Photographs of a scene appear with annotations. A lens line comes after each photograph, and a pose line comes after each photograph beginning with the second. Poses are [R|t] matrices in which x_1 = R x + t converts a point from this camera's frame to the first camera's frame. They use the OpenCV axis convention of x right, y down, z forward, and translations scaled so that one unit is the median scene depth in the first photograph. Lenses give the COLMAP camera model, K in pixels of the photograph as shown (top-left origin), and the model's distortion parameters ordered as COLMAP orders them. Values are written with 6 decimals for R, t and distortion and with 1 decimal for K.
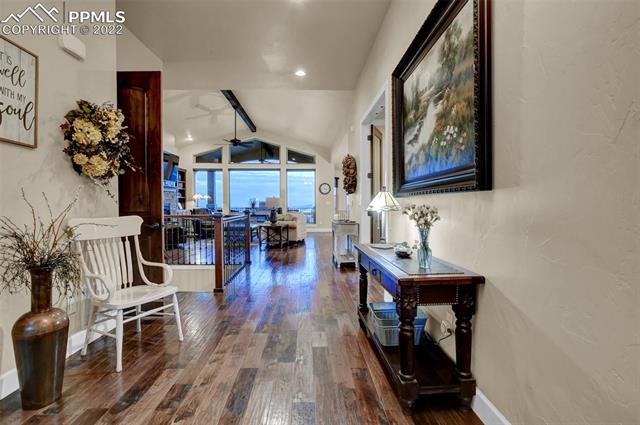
lens RADIAL K [[309.0, 0, 315.4], [0, 309.0, 208.0], [0, 0, 1]] dist [-0.034315, 0.020038]
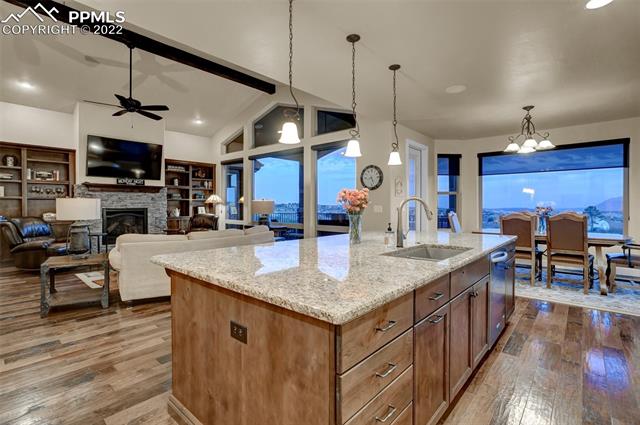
lens RADIAL K [[309.0, 0, 315.4], [0, 309.0, 208.0], [0, 0, 1]] dist [-0.034315, 0.020038]
pose [[0.722233, 0.006575, -0.691618, 0.300308], [-0.009590, 0.999954, -0.000508, -0.016232], [0.691583, 0.006999, 0.722263, 0.628876]]
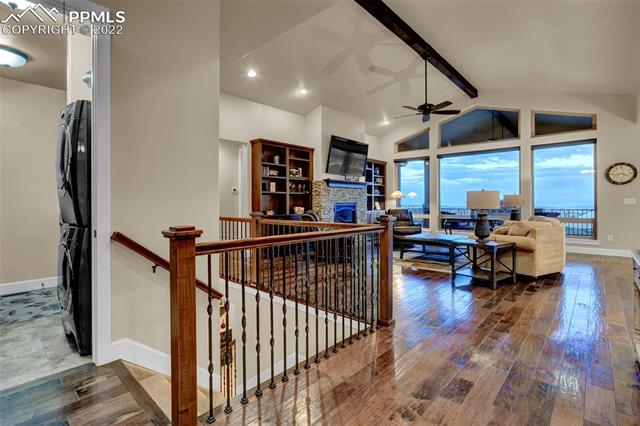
lens RADIAL K [[306.9, 0, 315.6], [0, 306.9, 206.5], [0, 0, 1]] dist [-0.037046, 0.022528]
pose [[0.715647, 0.005554, -0.698440, 0.019452], [-0.006095, 0.999980, 0.001707, -0.004635], [0.698435, 0.003035, 0.715667, 0.282909]]
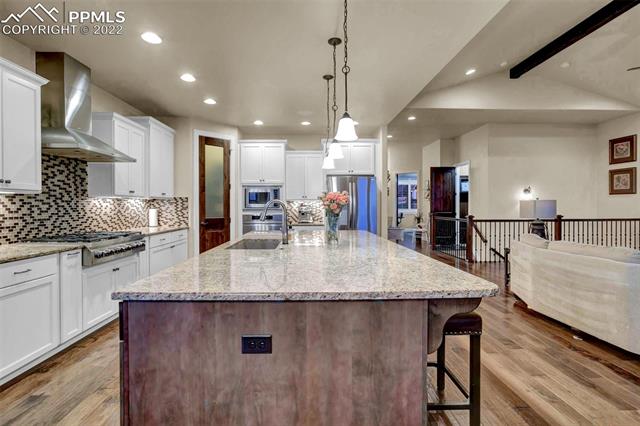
lens RADIAL K [[306.9, 0, 315.6], [0, 306.9, 206.5], [0, 0, 1]] dist [-0.037046, 0.022528]
pose [[-0.999984, 0.005477, 0.001283, 0.173428], [0.005492, 0.999916, 0.011761, -0.022020], [-0.001218, 0.011768, -0.999930, 1.055035]]
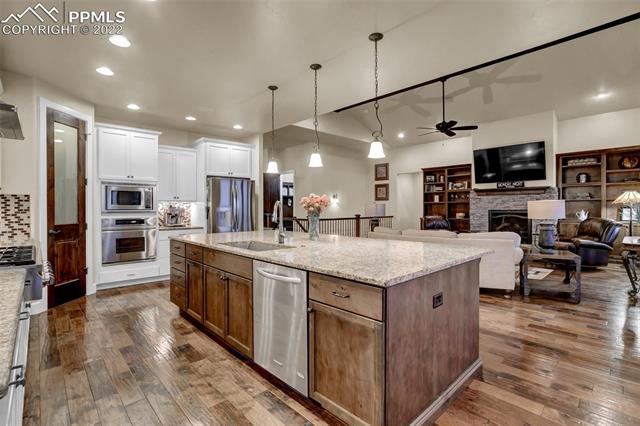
lens RADIAL K [[306.9, 0, 315.6], [0, 306.9, 206.5], [0, 0, 1]] dist [-0.037046, 0.022528]
pose [[-0.751669, 0.001503, -0.659538, 0.339970], [-0.002521, 0.999984, 0.005152, -0.021830], [0.659535, 0.005535, -0.751653, 1.026227]]
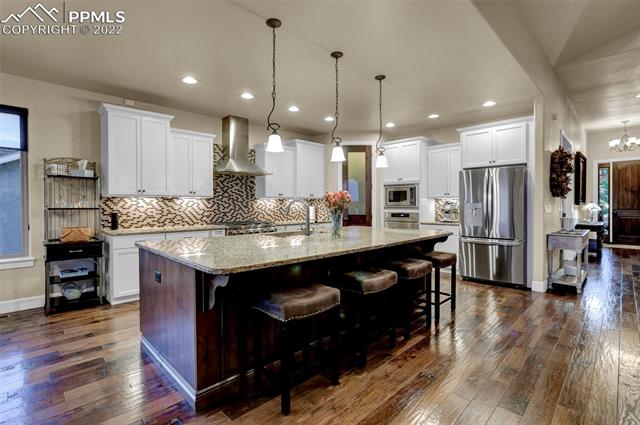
lens RADIAL K [[309.0, 0, 315.4], [0, 309.0, 208.0], [0, 0, 1]] dist [-0.034315, 0.020038]
pose [[-0.674097, -0.001035, 0.738643, -0.022945], [0.014049, 0.999800, 0.014223, -0.020278], [-0.738510, 0.019965, -0.673947, 1.010189]]
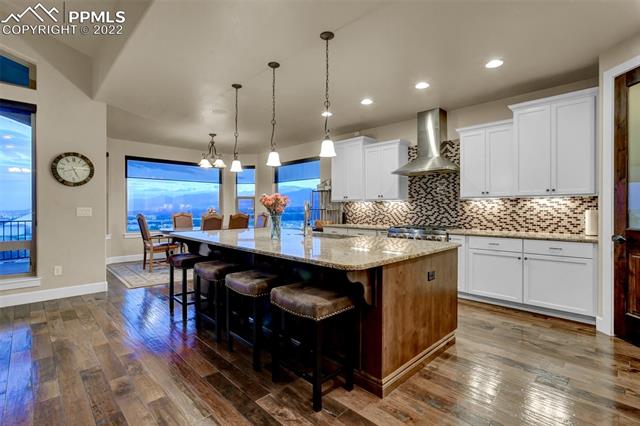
lens RADIAL K [[306.9, 0, 315.6], [0, 306.9, 206.5], [0, 0, 1]] dist [-0.037046, 0.022528]
pose [[0.740337, 0.005918, 0.672210, 0.004812], [0.005124, 0.999883, -0.014446, -0.015886], [-0.672216, 0.014140, 0.740220, 0.594725]]
